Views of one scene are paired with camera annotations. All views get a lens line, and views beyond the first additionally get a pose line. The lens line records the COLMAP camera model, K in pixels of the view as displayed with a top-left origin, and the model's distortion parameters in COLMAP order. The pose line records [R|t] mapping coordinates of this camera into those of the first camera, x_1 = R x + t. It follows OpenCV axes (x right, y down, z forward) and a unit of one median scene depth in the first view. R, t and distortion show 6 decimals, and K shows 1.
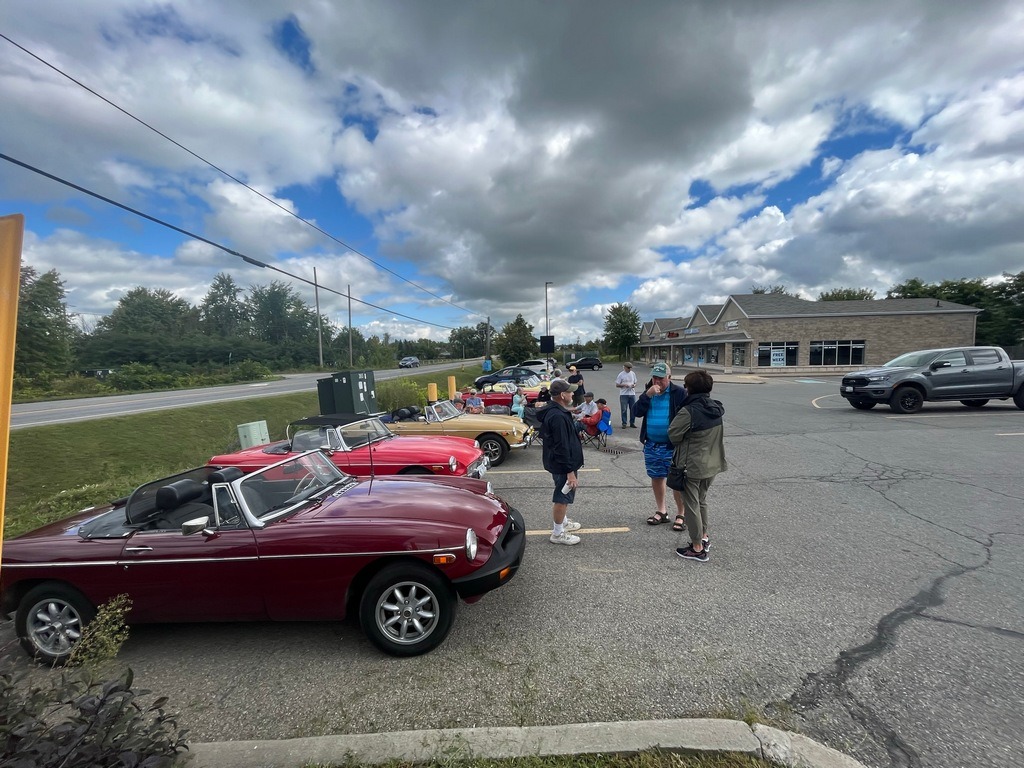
lens RADIAL K [[418.4, 0, 512.0], [0, 418.4, 384.0], [0, 0, 1]] dist [-0.002894, -0.000344]
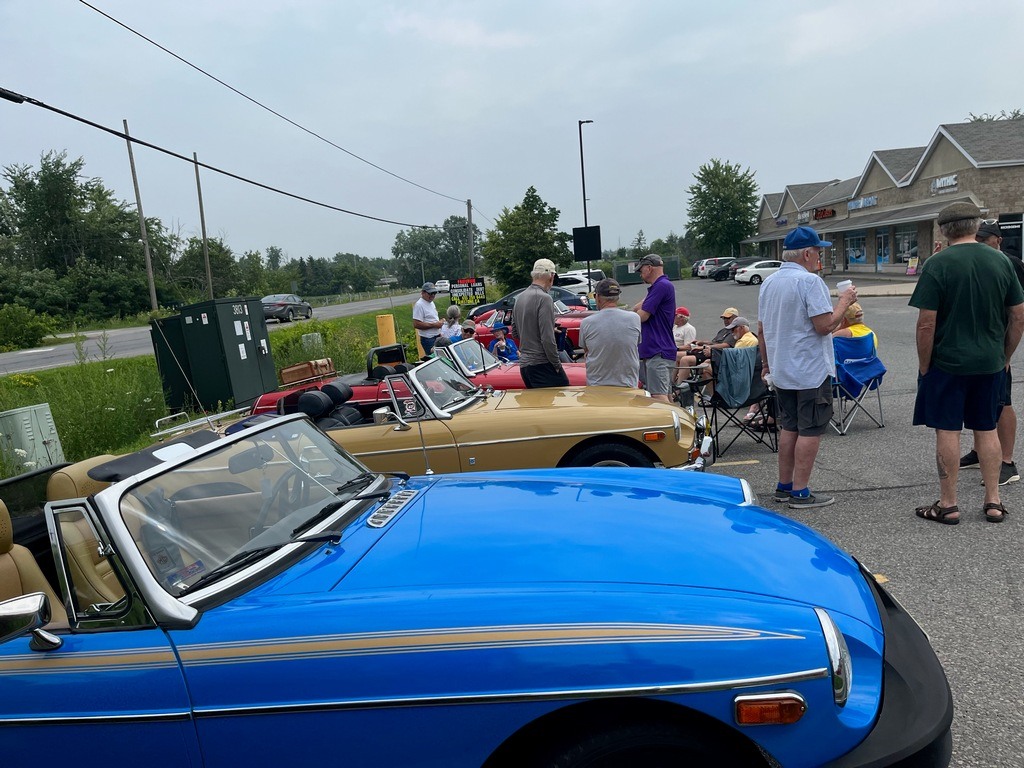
lens RADIAL K [[776.8, 0, 512.8], [0, 776.8, 381.0], [0, 0, 1]] dist [0.033088, -0.009754]
pose [[0.998401, -0.056216, -0.006018, -0.006929], [0.056487, 0.996326, 0.064379, 0.004871], [0.002377, -0.064616, 0.997907, 0.014497]]
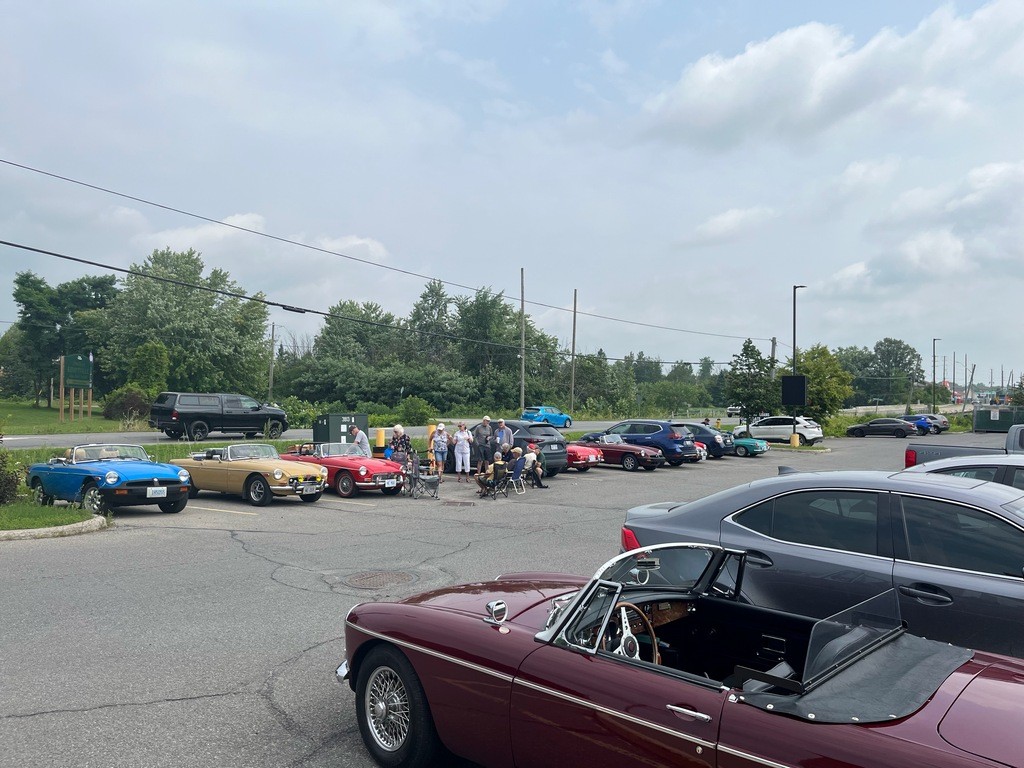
lens RADIAL K [[773.9, 0, 508.8], [0, 773.9, 380.1], [0, 0, 1]] dist [0.031851, -0.006245]
pose [[0.843824, 0.025576, -0.536010, 0.199020], [-0.073819, 0.994900, -0.068738, -0.002722], [0.531518, 0.097571, 0.841409, -0.079232]]
